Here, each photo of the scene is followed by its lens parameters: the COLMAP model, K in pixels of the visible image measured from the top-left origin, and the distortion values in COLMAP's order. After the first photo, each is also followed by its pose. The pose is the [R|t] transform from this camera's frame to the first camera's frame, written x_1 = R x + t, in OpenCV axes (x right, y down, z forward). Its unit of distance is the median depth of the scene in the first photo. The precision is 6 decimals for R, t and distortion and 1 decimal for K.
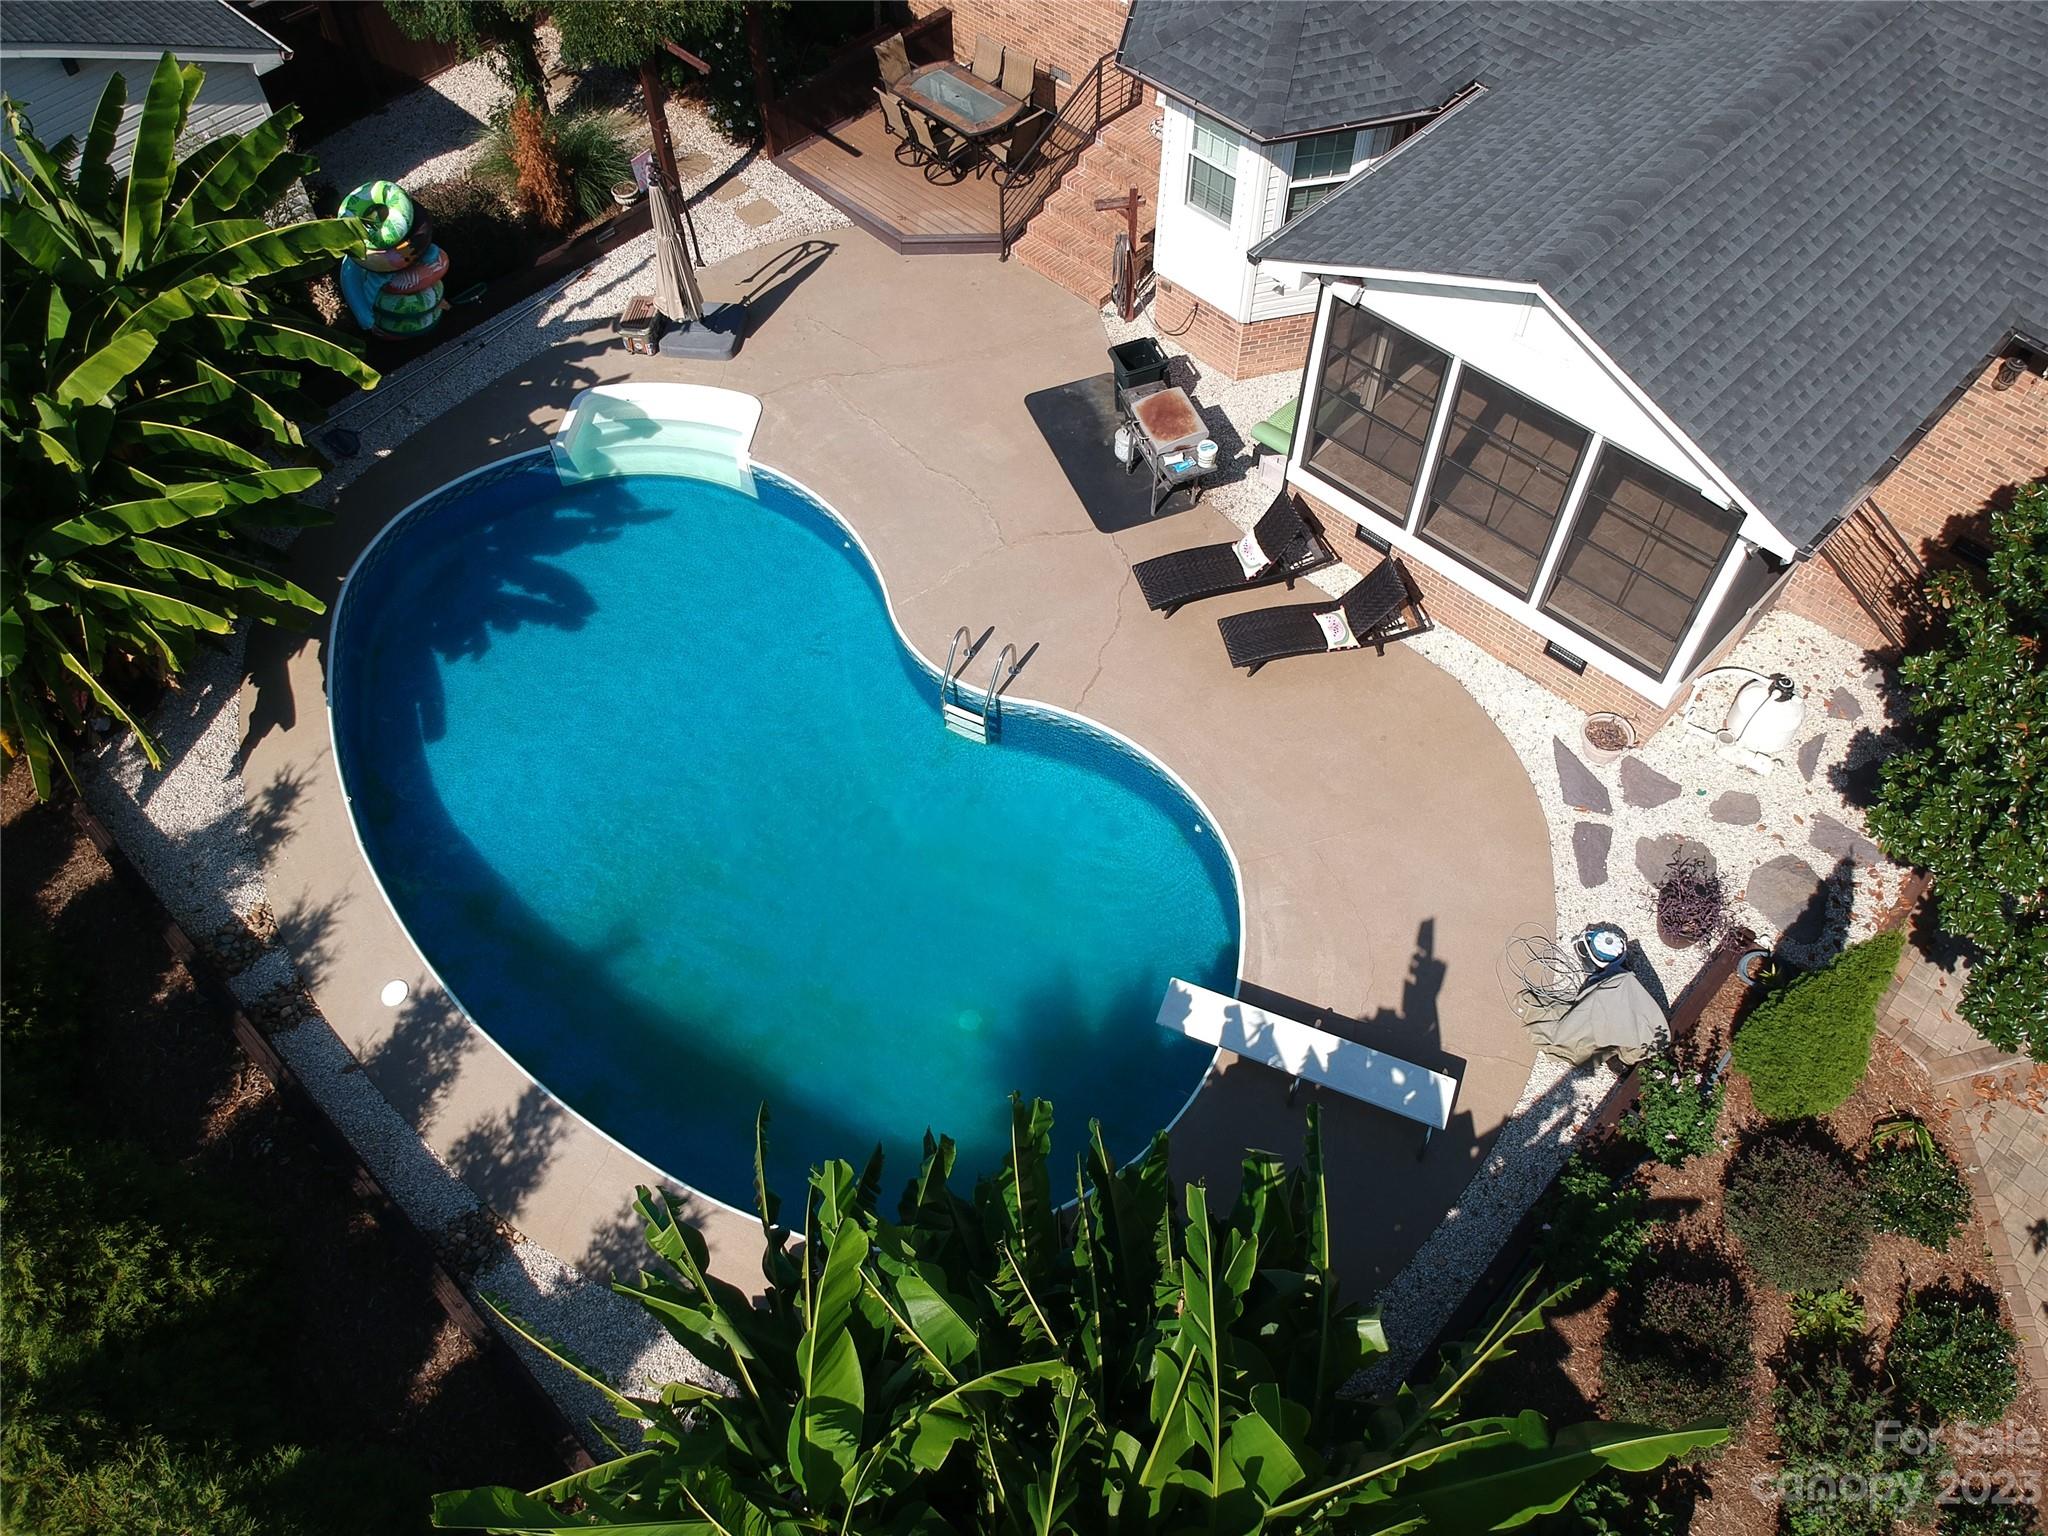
lens RADIAL K [[1558.0, 0, 1024.0], [0, 1558.0, 768.0], [0, 0, 1]] dist [0.020794, -0.001772]
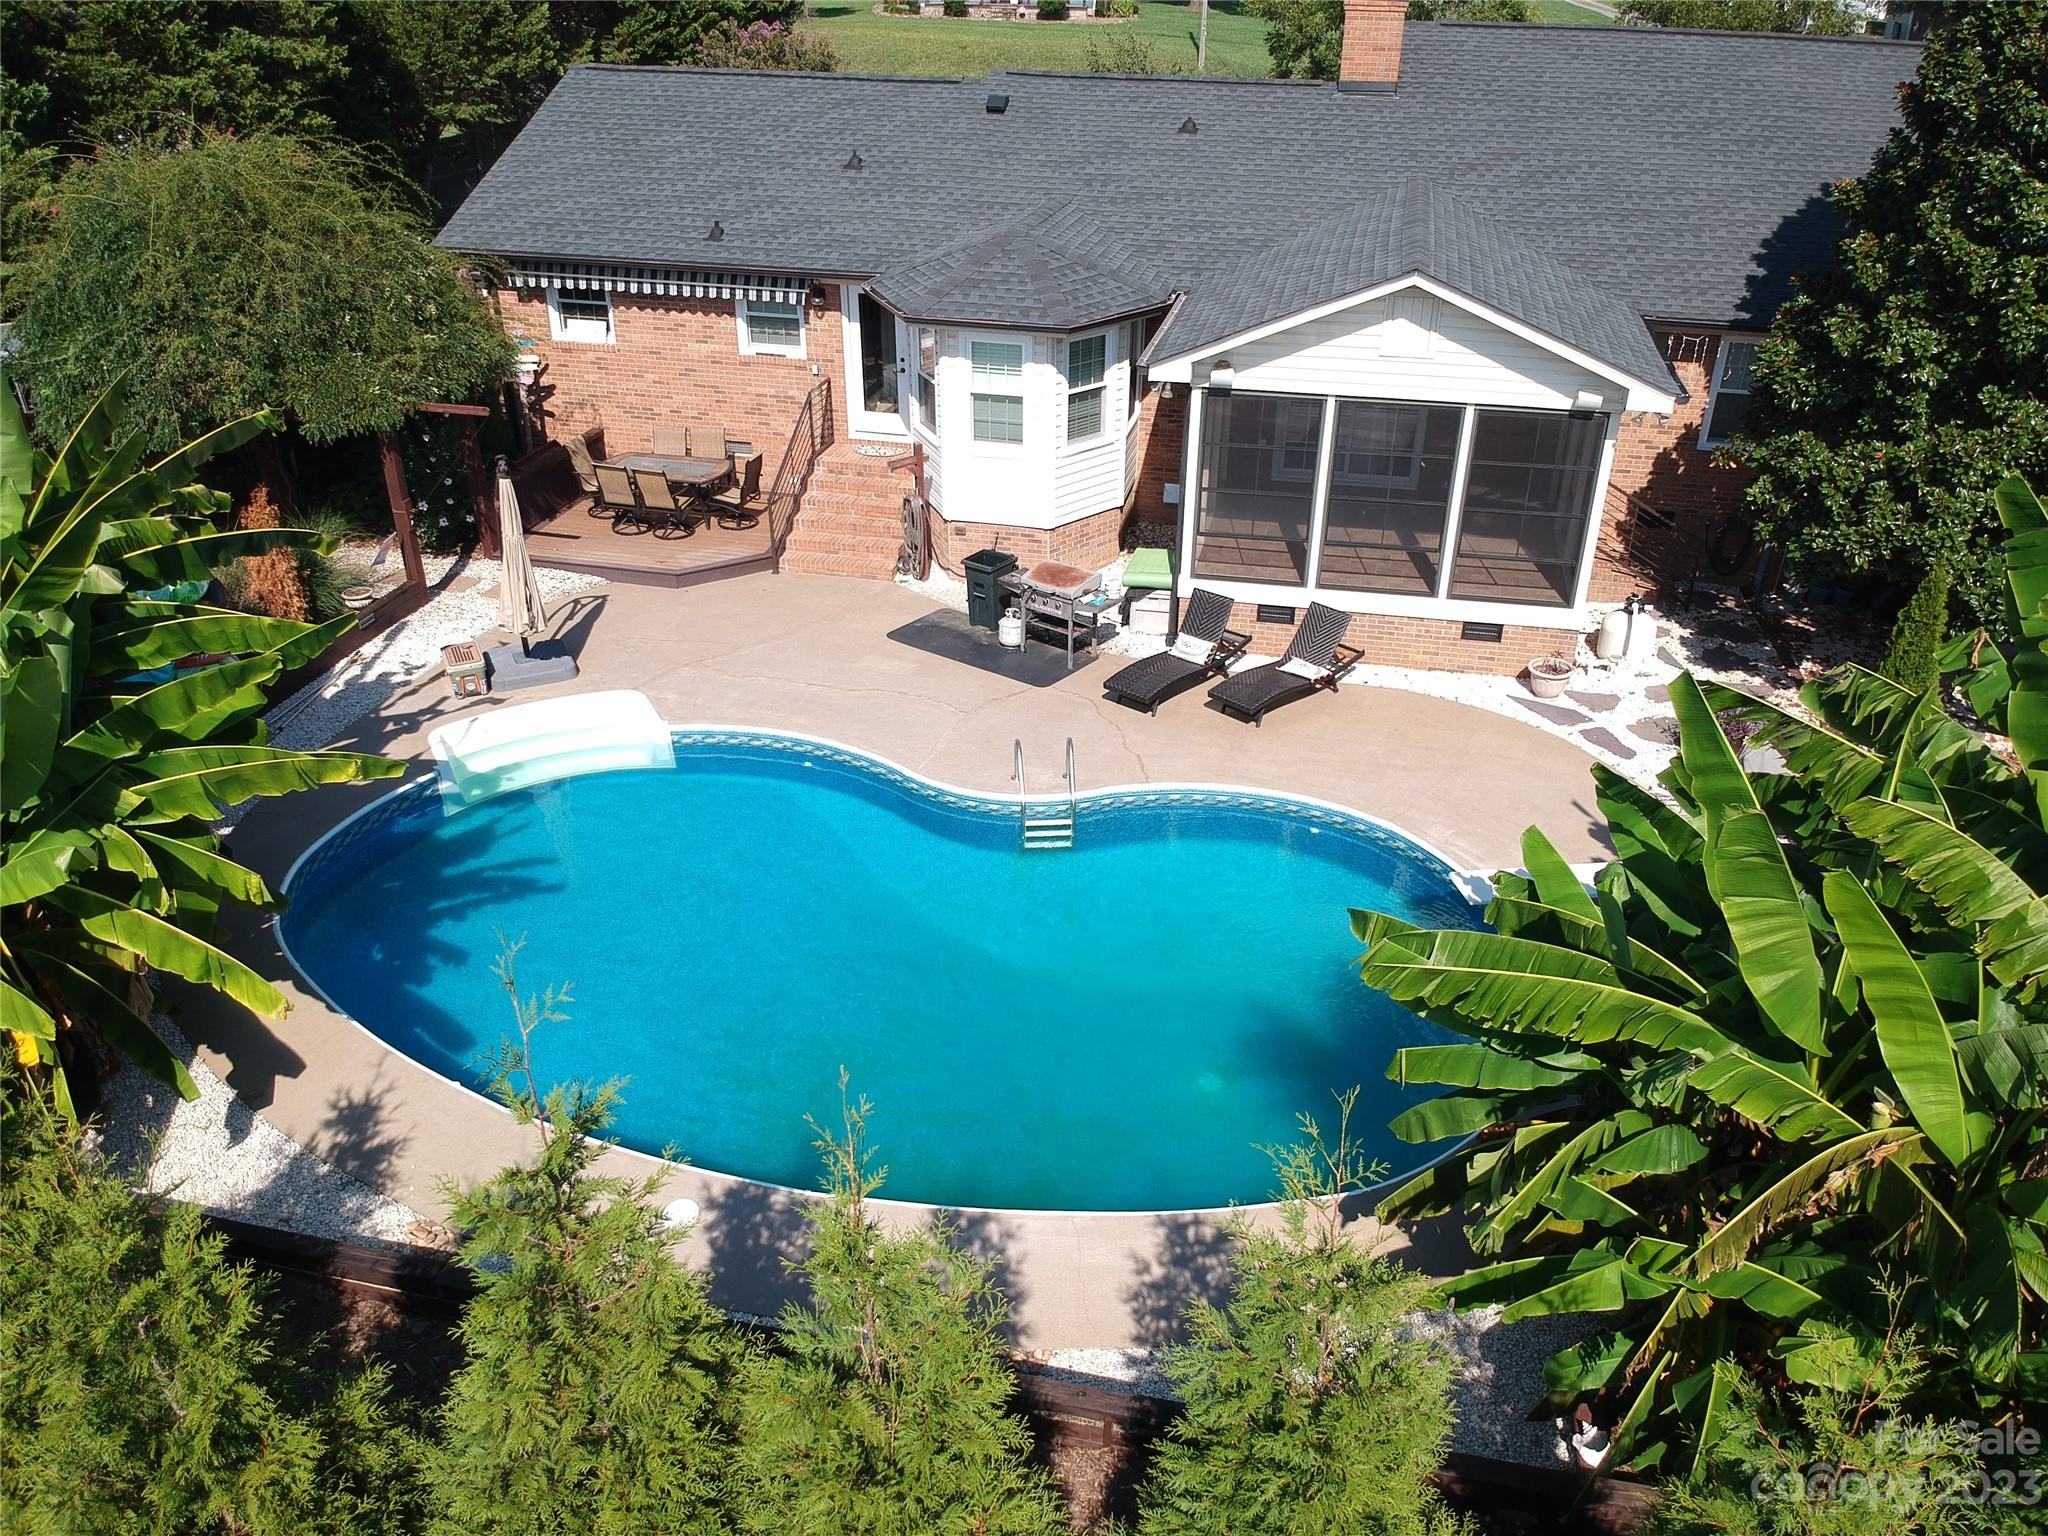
lens RADIAL K [[1551.0, 0, 1054.4], [0, 1551.0, 768.7], [0, 0, 1]] dist [0.045240, -0.001956]
pose [[0.845366, -0.246539, 0.473893, -0.500638], [0.423592, 0.849878, -0.313492, 0.246943], [-0.325463, 0.465753, 0.822890, 0.206212]]
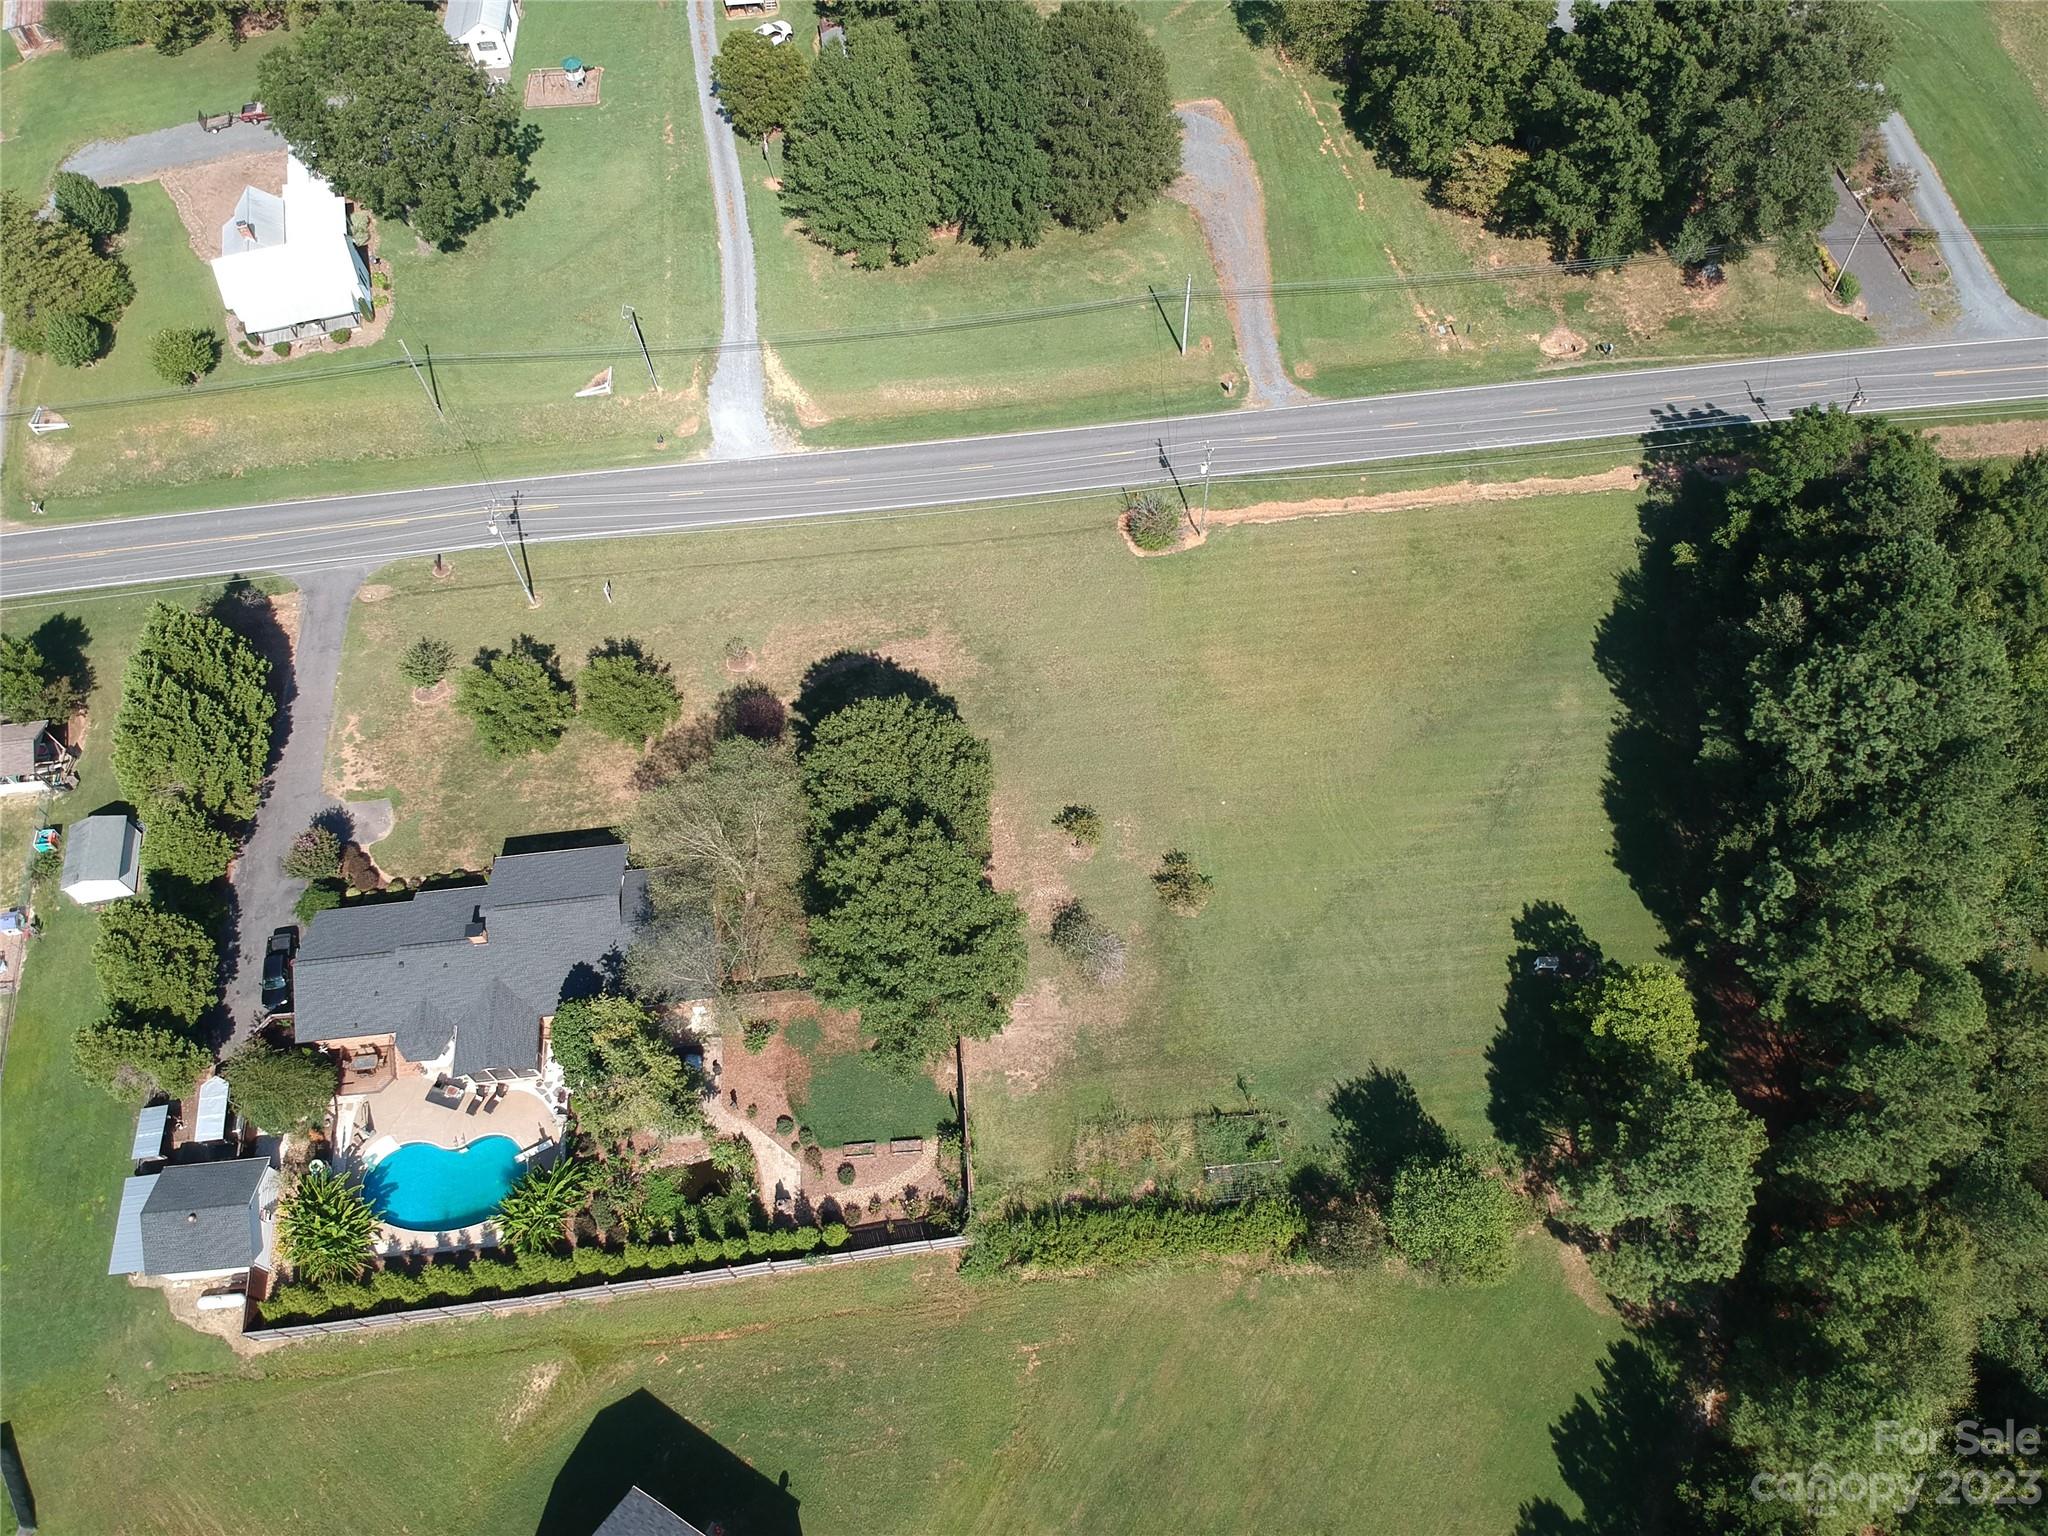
lens RADIAL K [[1558.0, 0, 1024.0], [0, 1558.0, 768.0], [0, 0, 1]] dist [0.020794, -0.001772]
pose [[0.642035, -0.653301, 0.401234, -0.114880], [0.633971, 0.746690, 0.201335, -1.108515], [-0.431130, 0.125106, 0.893575, -6.359514]]
